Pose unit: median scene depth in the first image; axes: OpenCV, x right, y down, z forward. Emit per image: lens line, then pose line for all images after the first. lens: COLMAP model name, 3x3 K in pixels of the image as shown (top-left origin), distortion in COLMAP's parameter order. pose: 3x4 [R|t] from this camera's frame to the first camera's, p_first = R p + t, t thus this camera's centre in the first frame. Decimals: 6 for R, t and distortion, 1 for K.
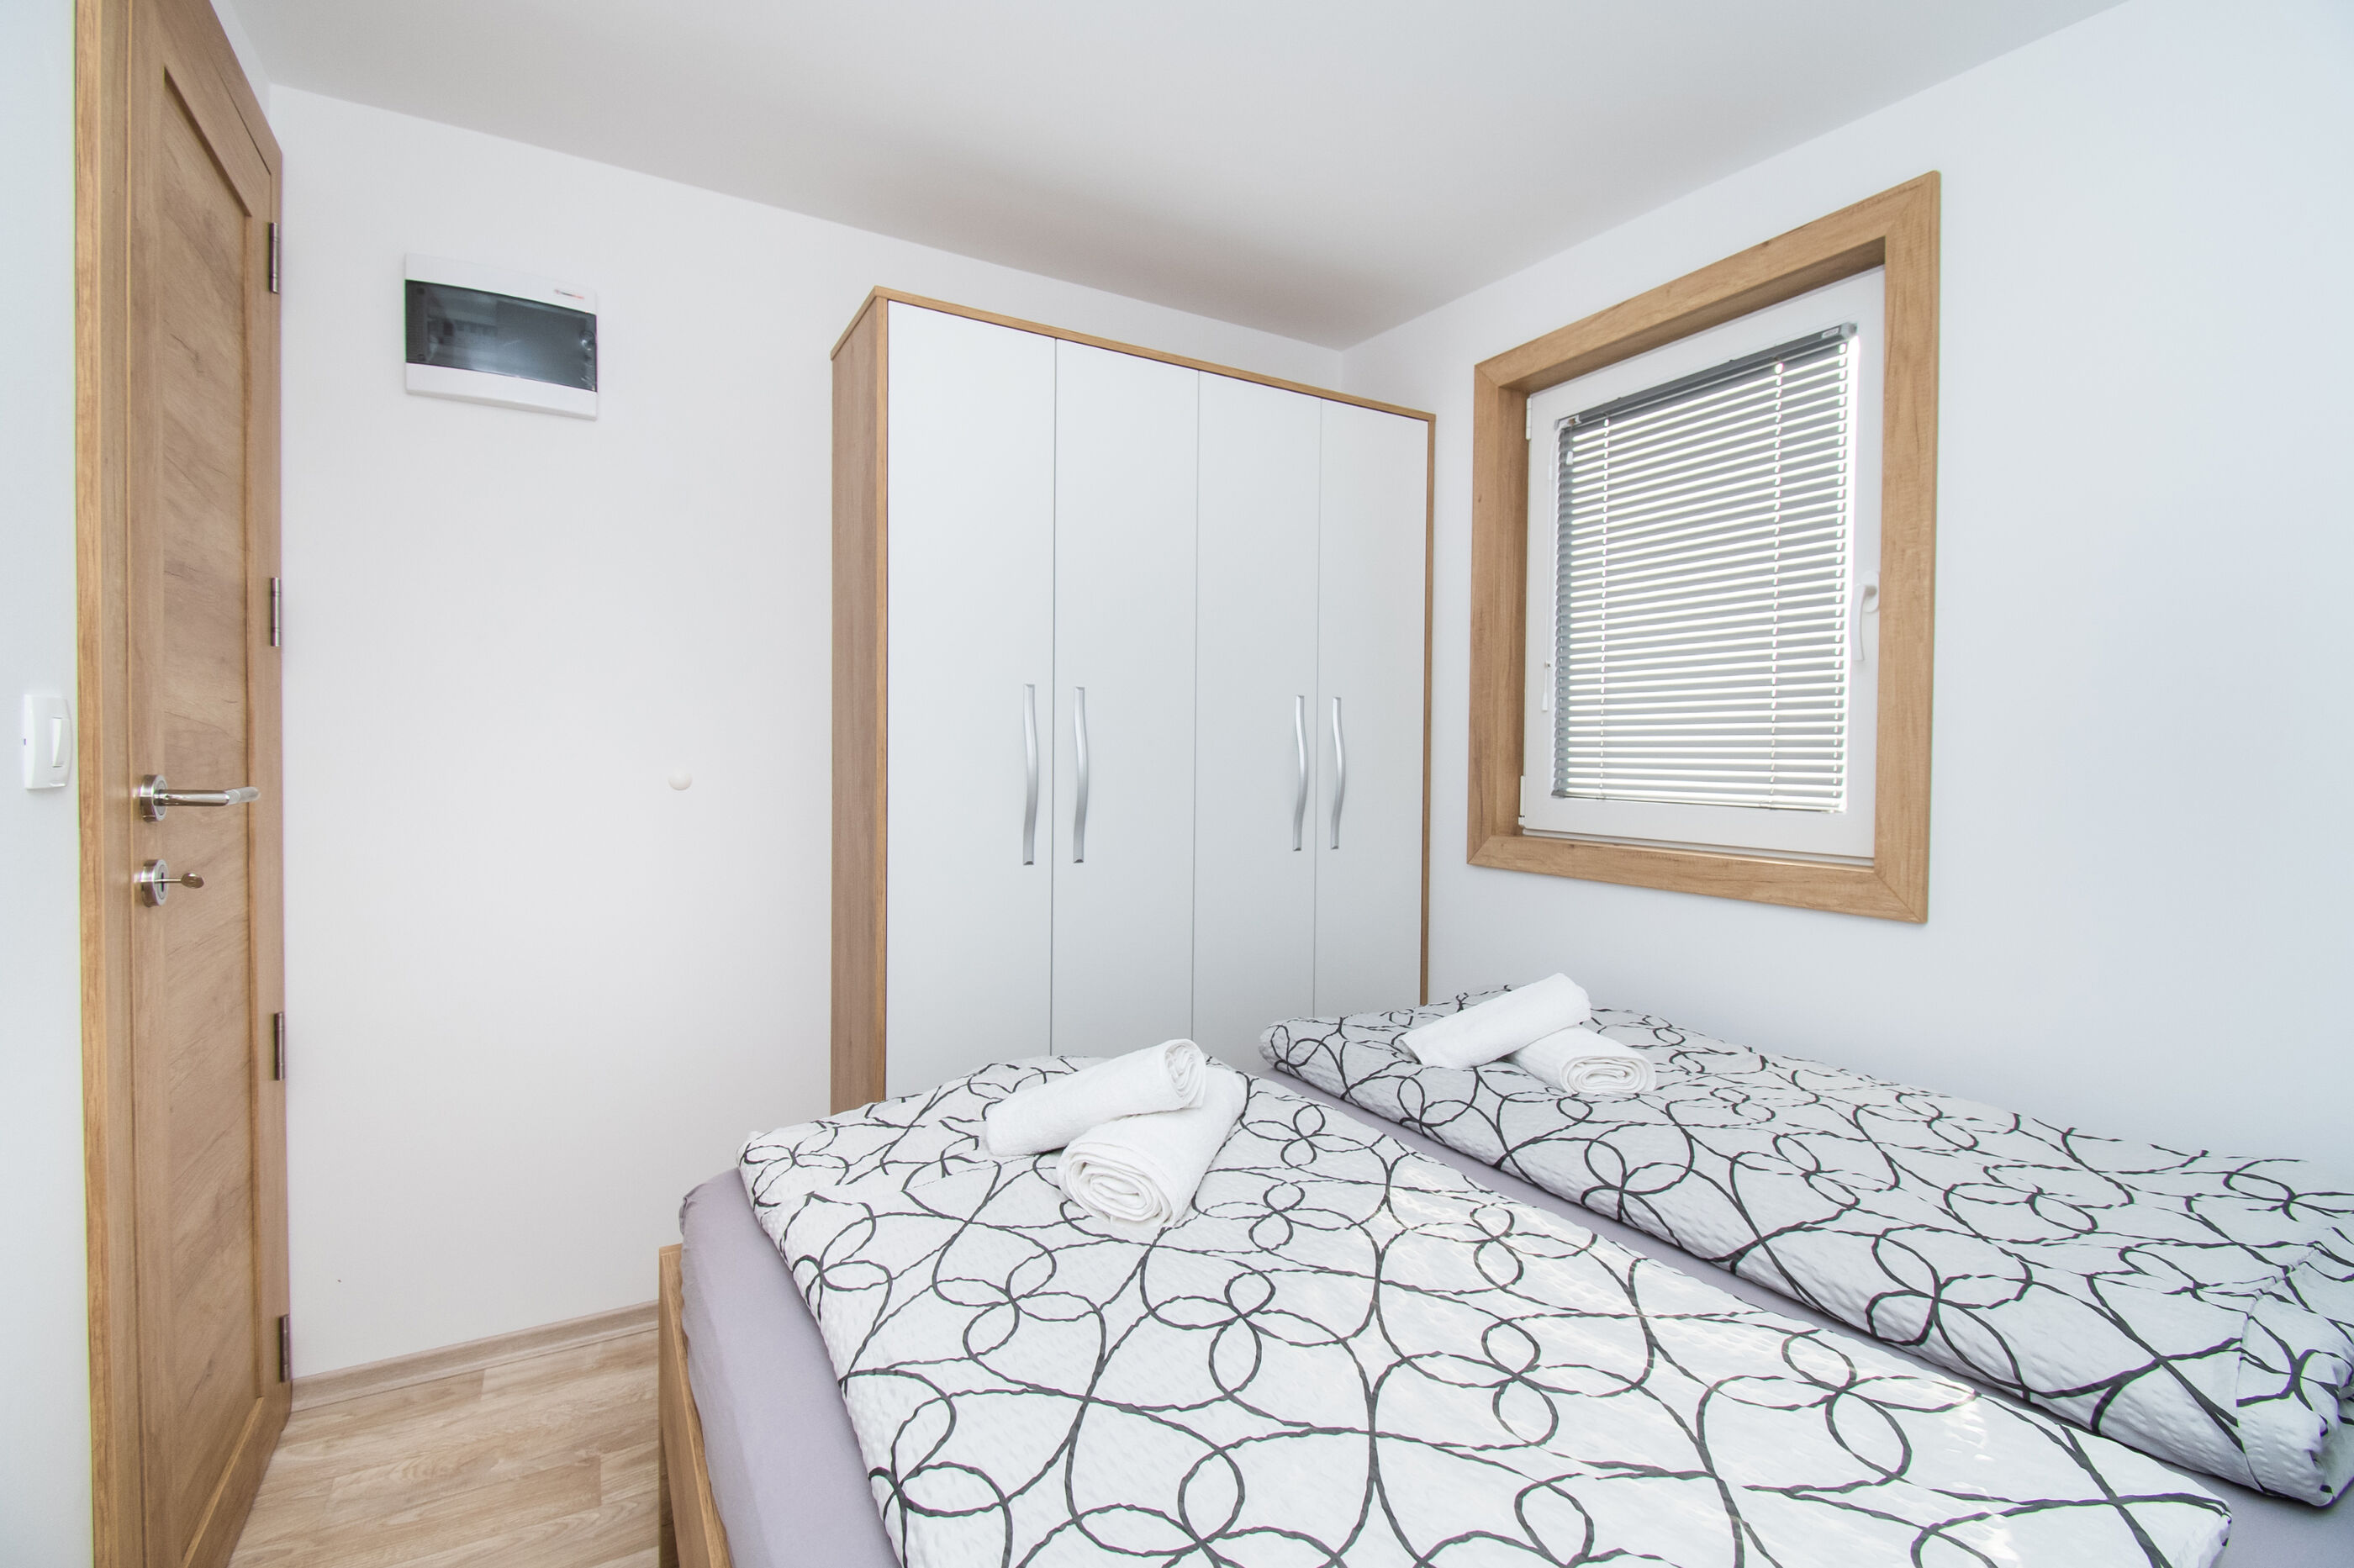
lens RADIAL K [[1041.8, 0, 1175.9], [0, 1041.8, 772.3], [0, 0, 1]] dist [-0.000847, -0.012239]
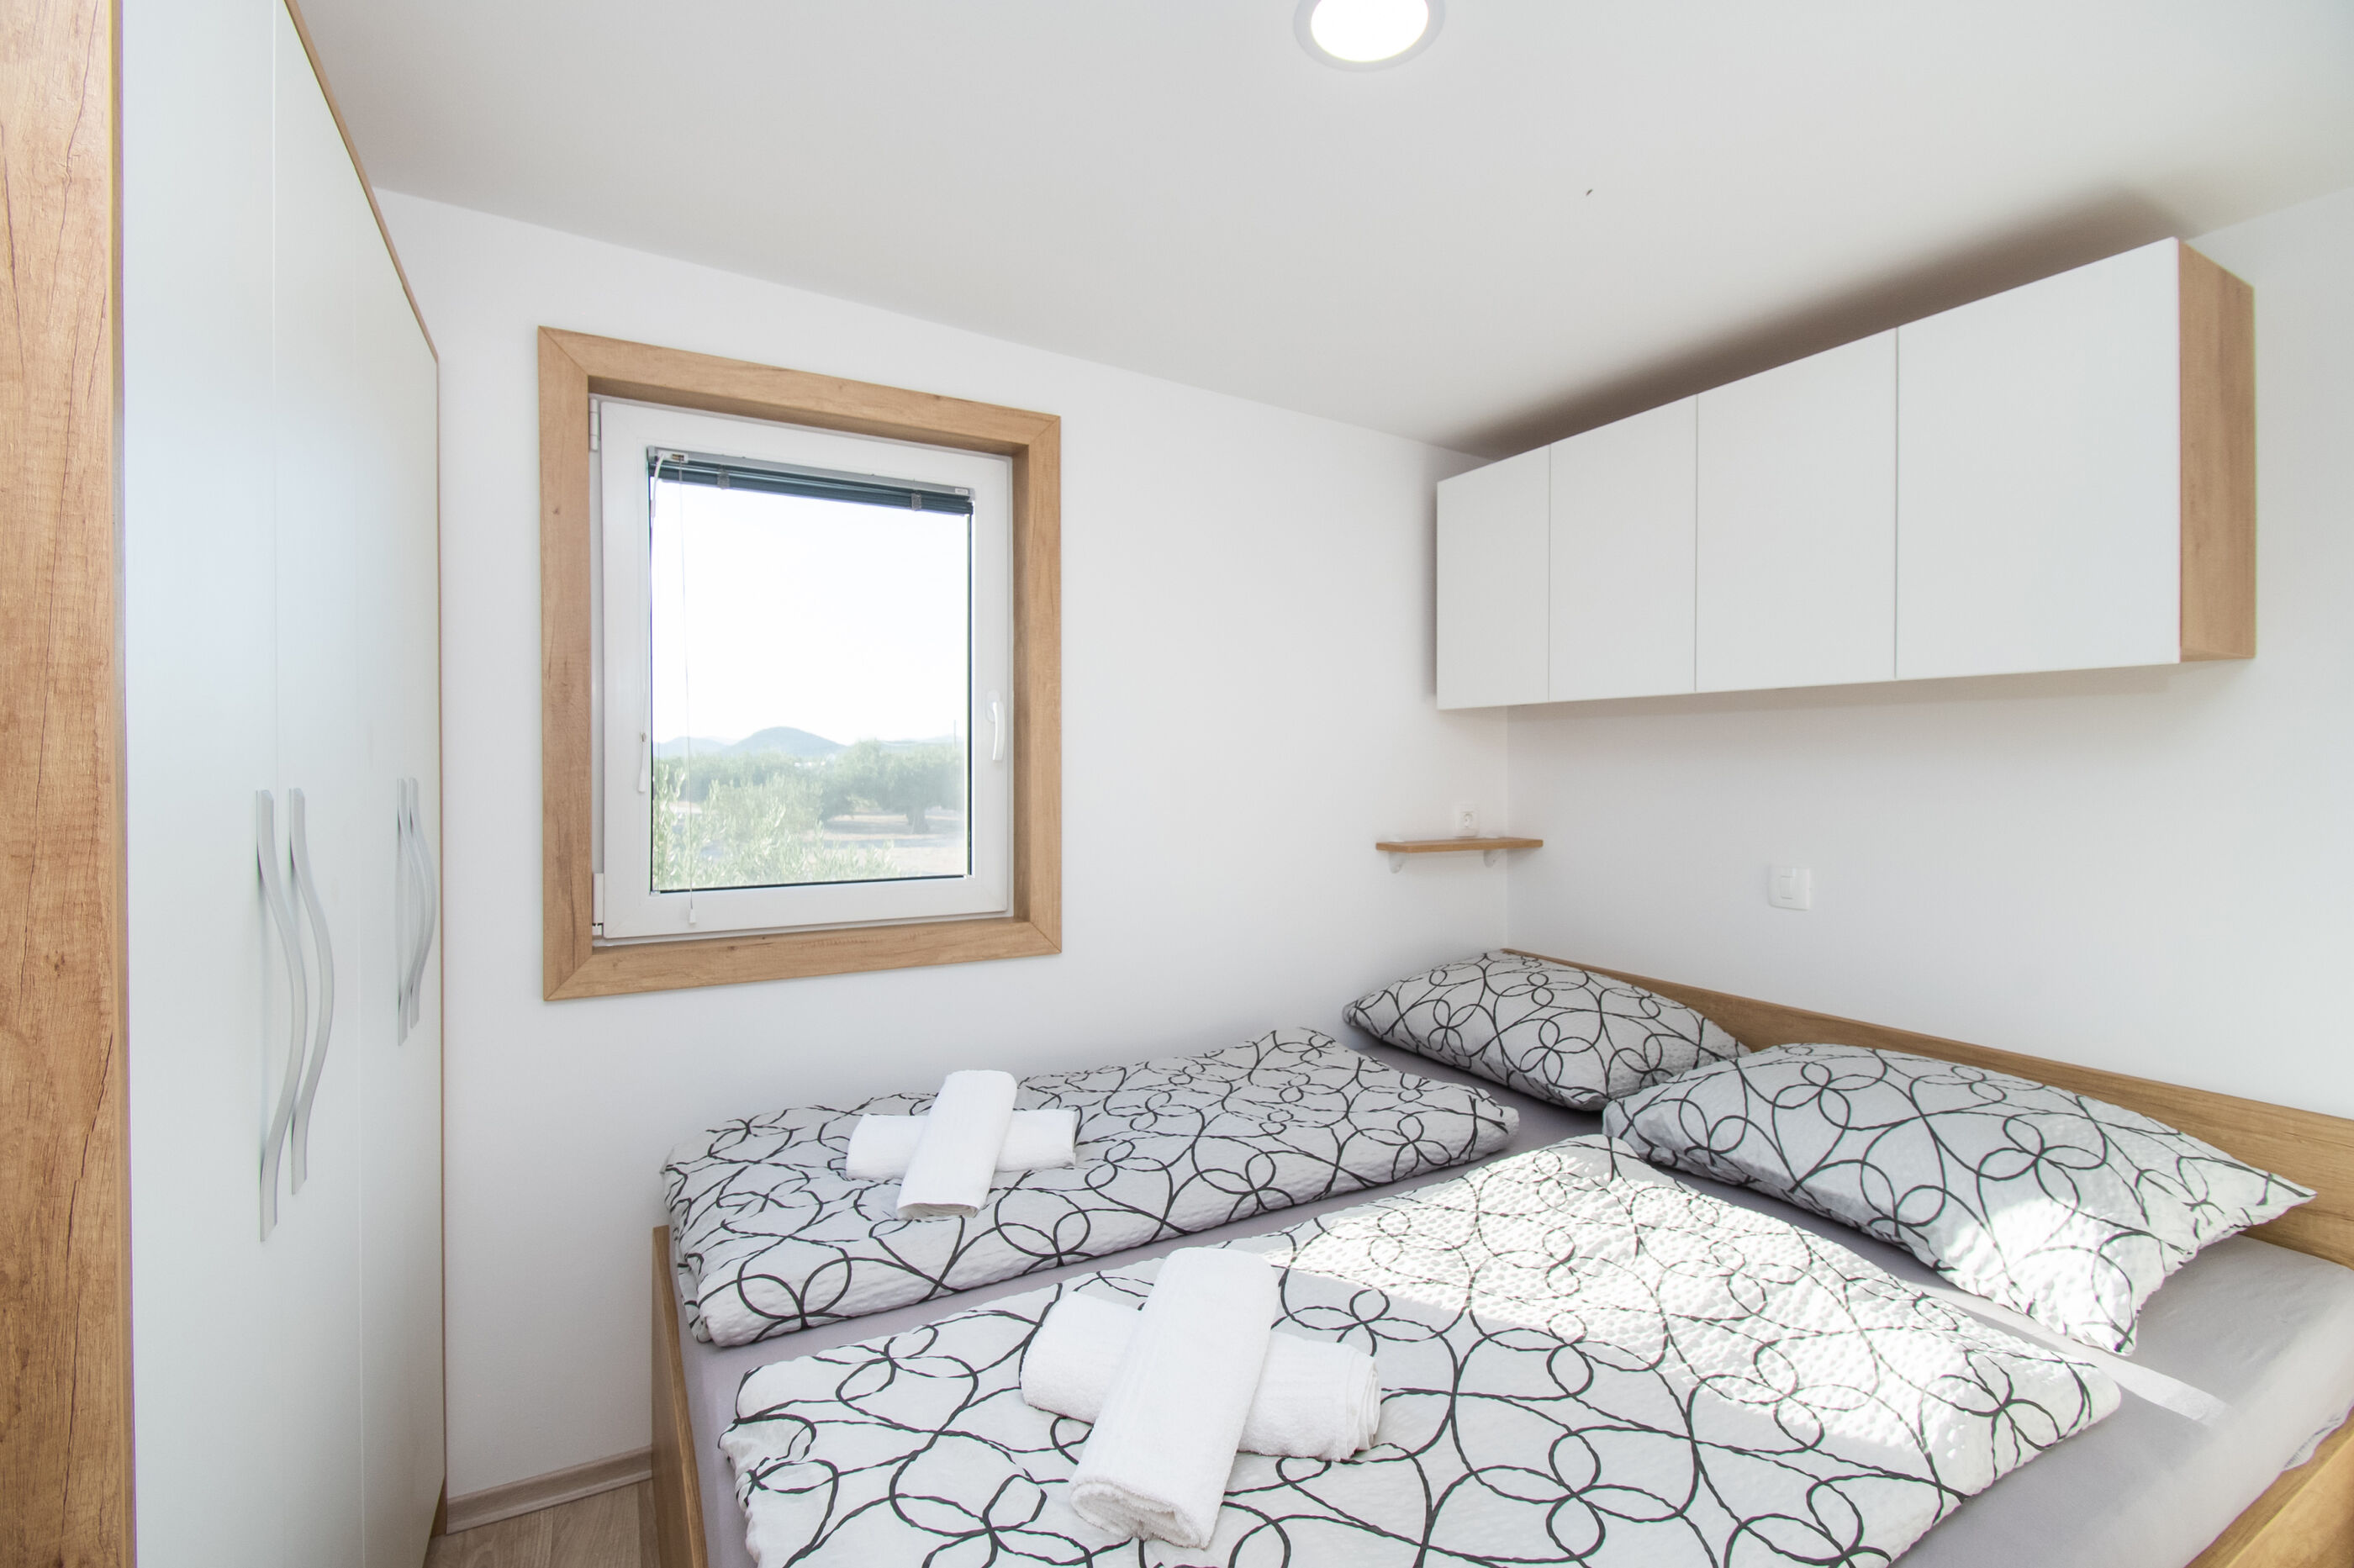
lens RADIAL K [[1041.8, 0, 1175.9], [0, 1041.8, 772.3], [0, 0, 1]] dist [-0.000847, -0.012239]
pose [[0.014852, -0.009632, 0.999843, -0.653074], [0.019860, 0.999759, 0.009336, -0.104122], [-0.999692, 0.019718, 0.015040, 0.790981]]
